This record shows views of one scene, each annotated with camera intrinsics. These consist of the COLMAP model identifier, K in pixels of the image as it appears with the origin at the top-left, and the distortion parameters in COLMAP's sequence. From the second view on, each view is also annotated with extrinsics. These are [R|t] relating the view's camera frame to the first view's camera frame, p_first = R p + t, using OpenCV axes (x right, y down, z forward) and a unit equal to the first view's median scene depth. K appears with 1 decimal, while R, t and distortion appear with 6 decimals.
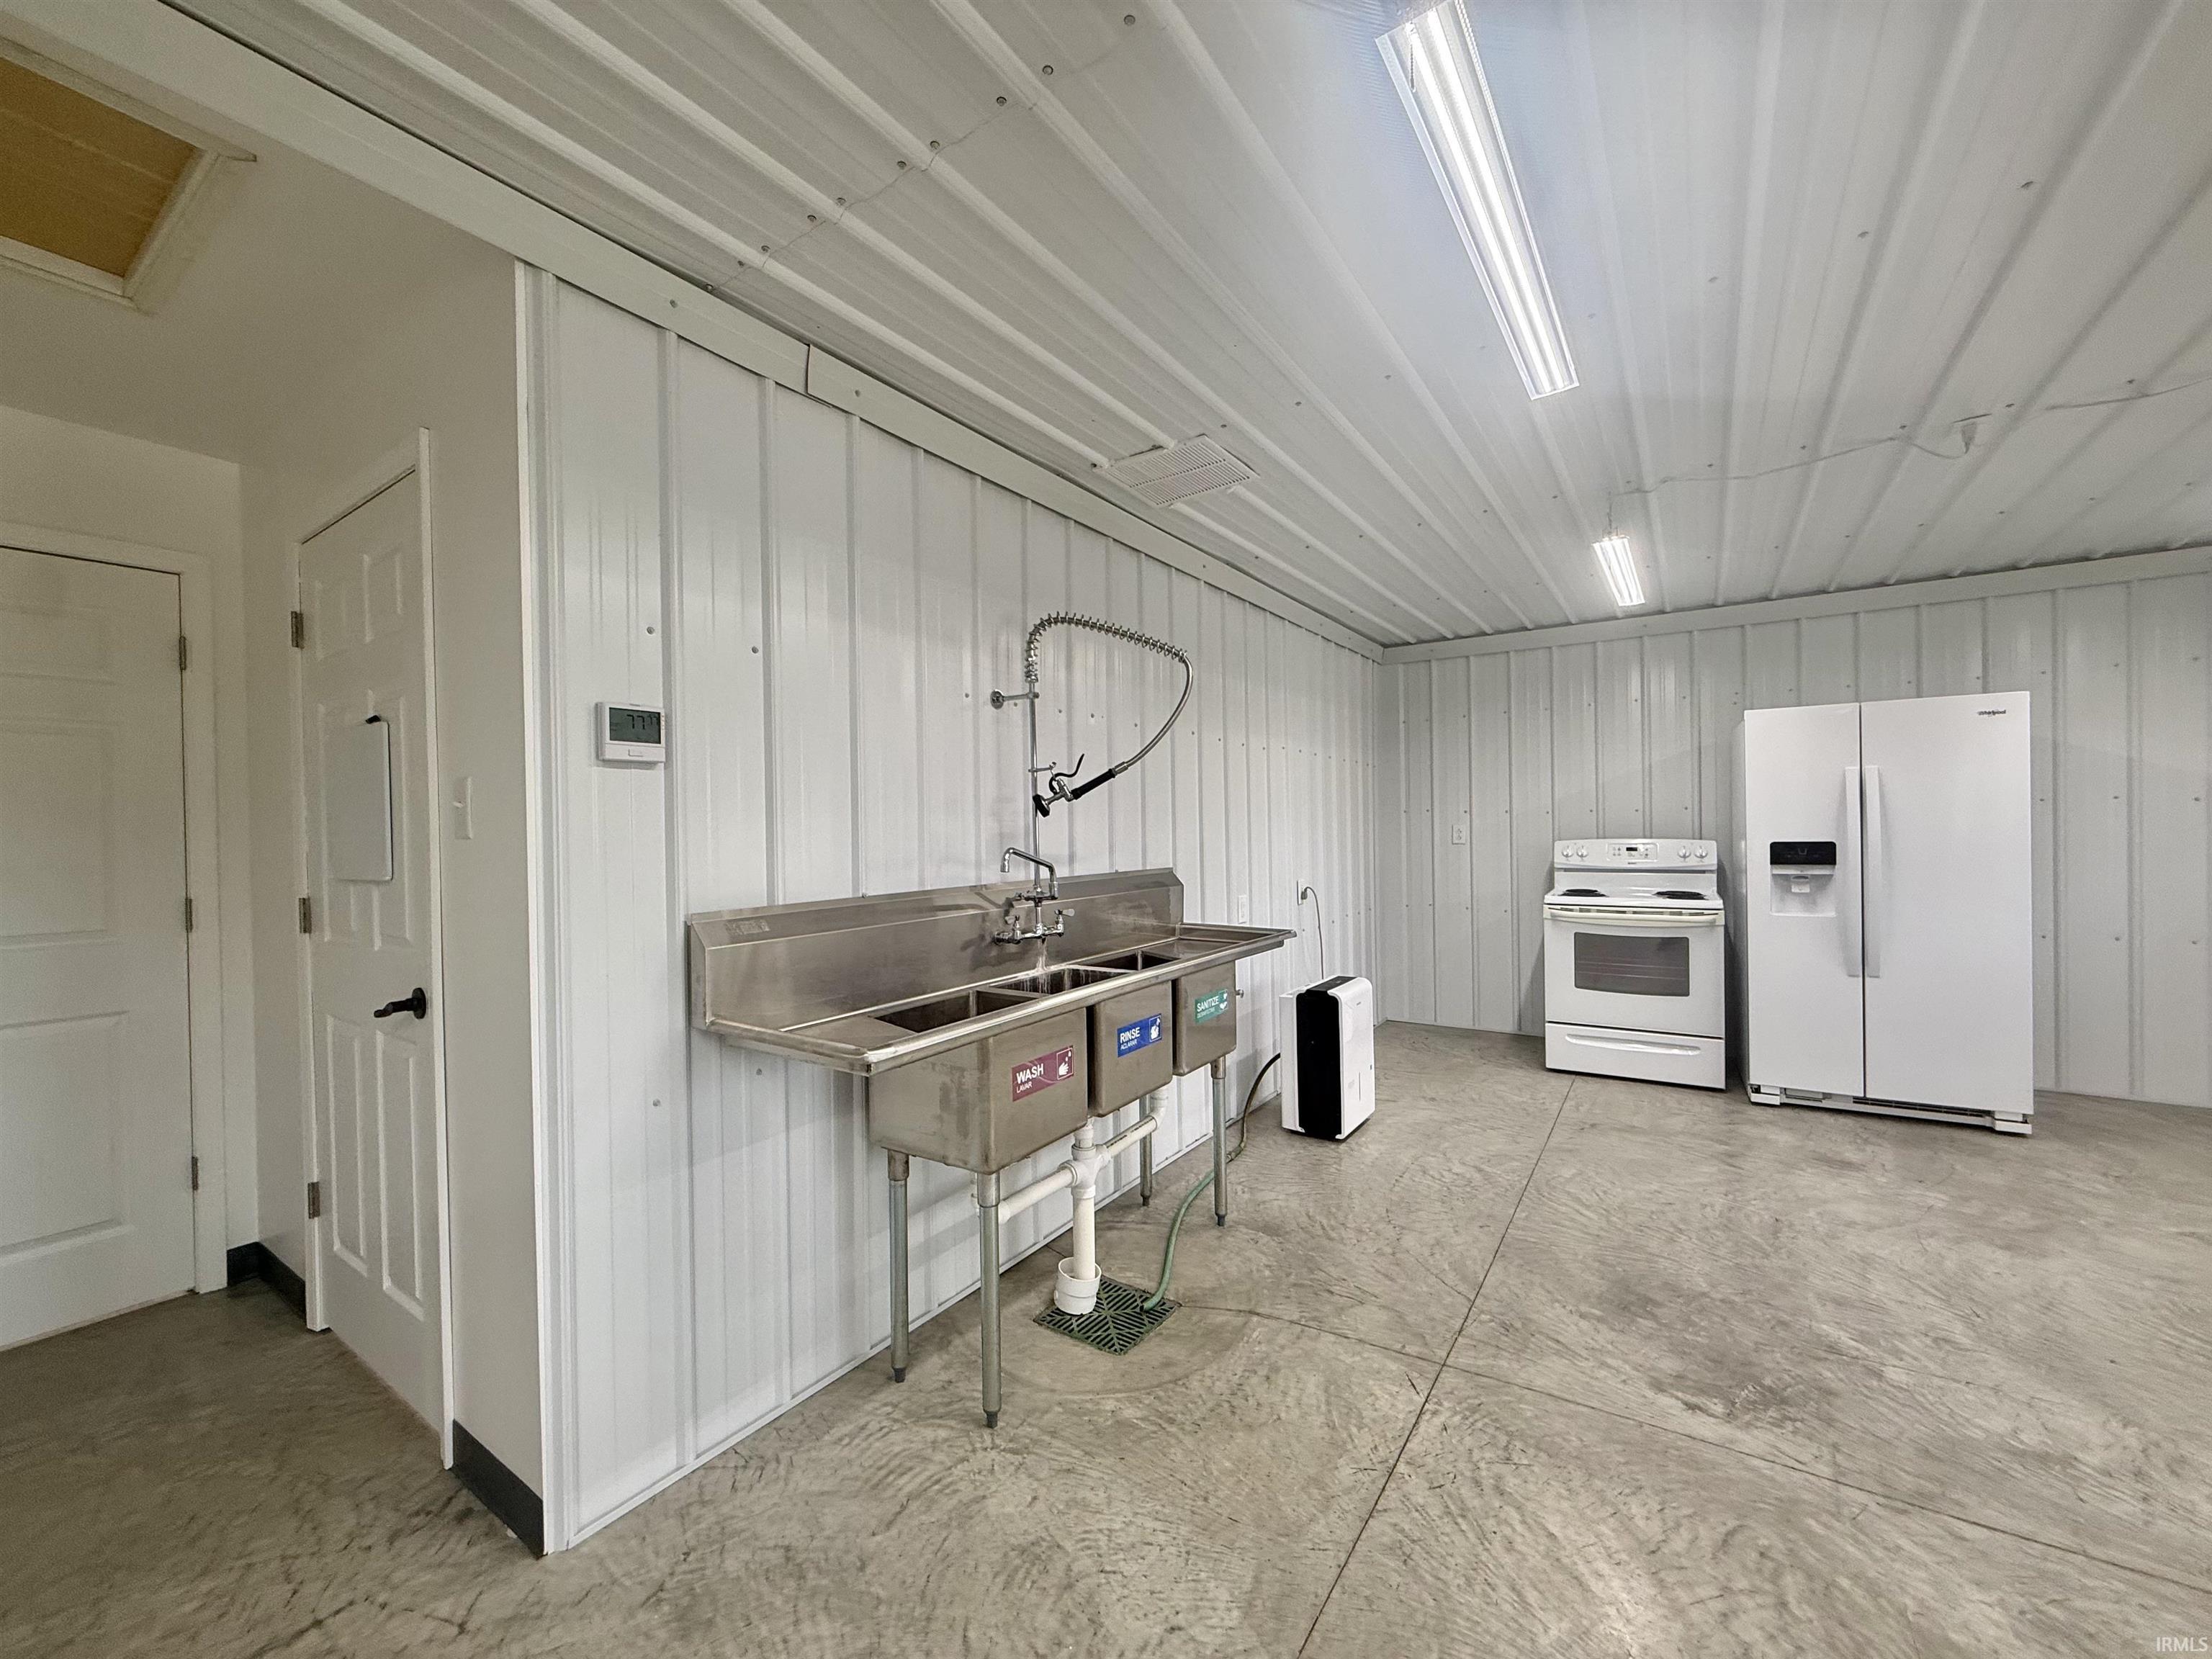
lens RADIAL K [[880.1, 0, 1099.9], [0, 880.1, 832.8], [0, 0, 1]] dist [0.000796, 0.000092]
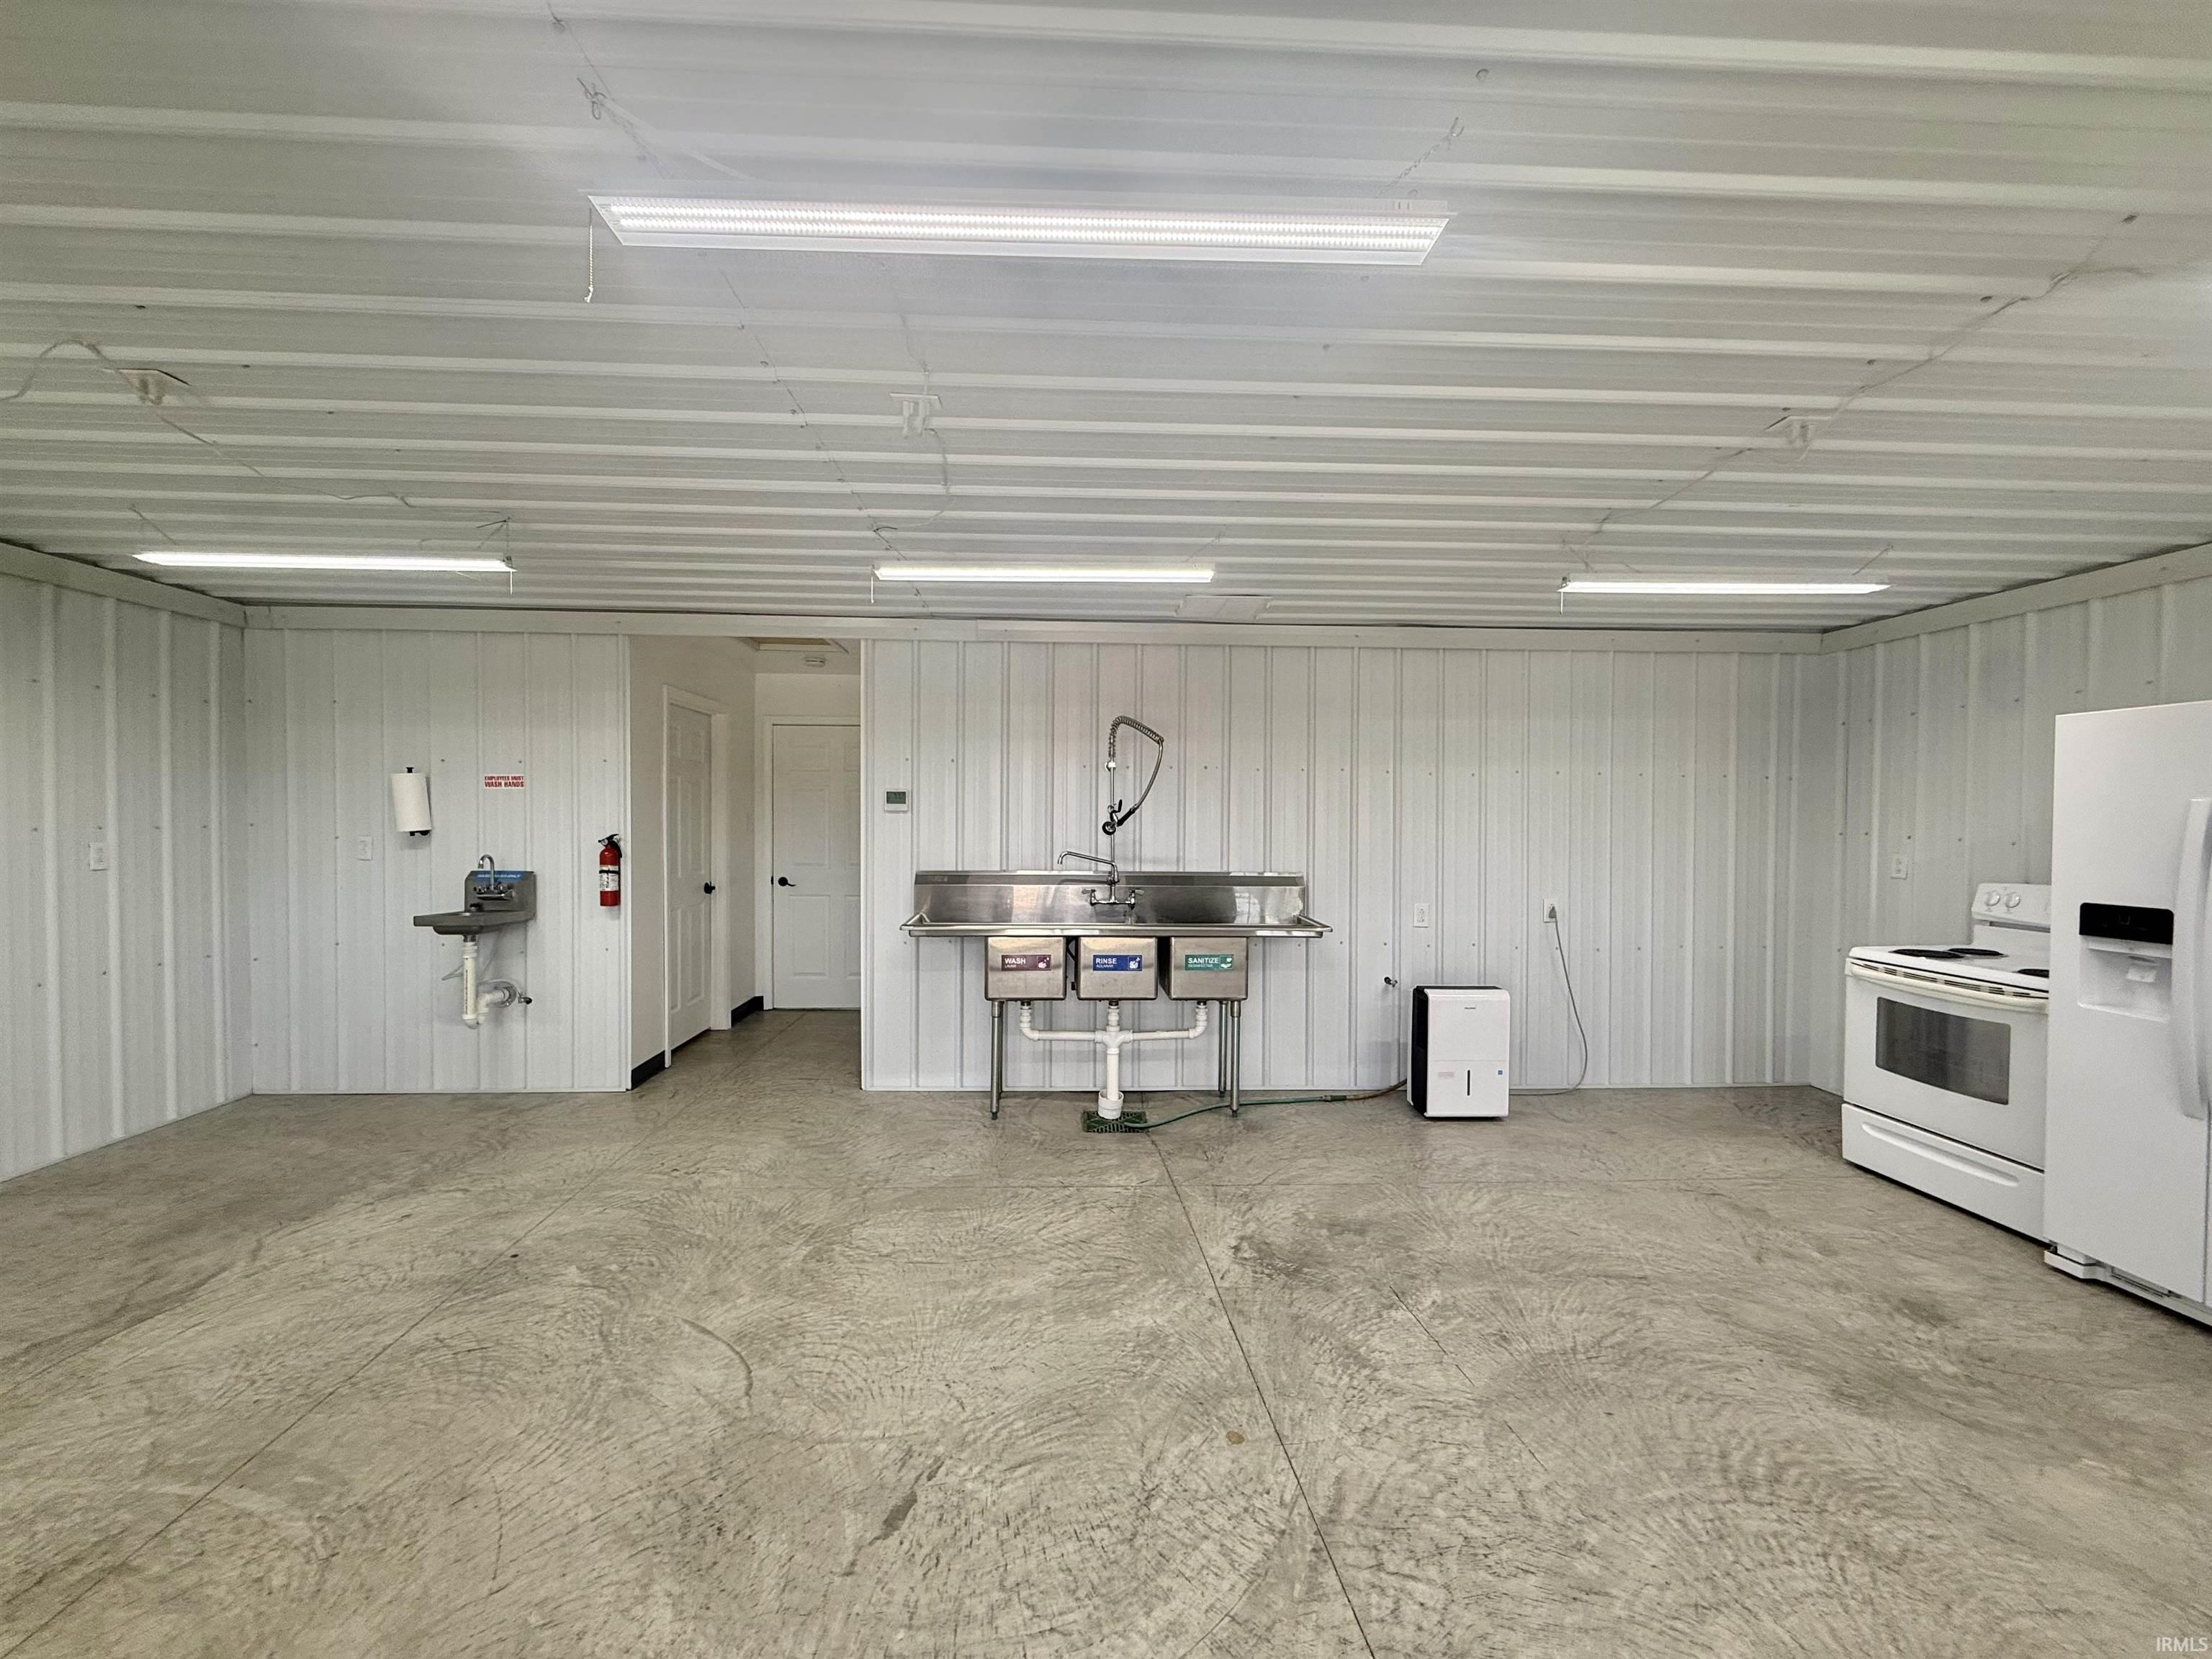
lens RADIAL K [[880.1, 0, 1100.1], [0, 880.1, 832.0], [0, 0, 1]] dist [0.000796, 0.000092]
pose [[0.603353, 0.036738, -0.796627, 1.055009], [-0.024546, 0.999321, 0.027496, -0.057179], [0.797096, 0.002964, 0.603845, -0.057073]]
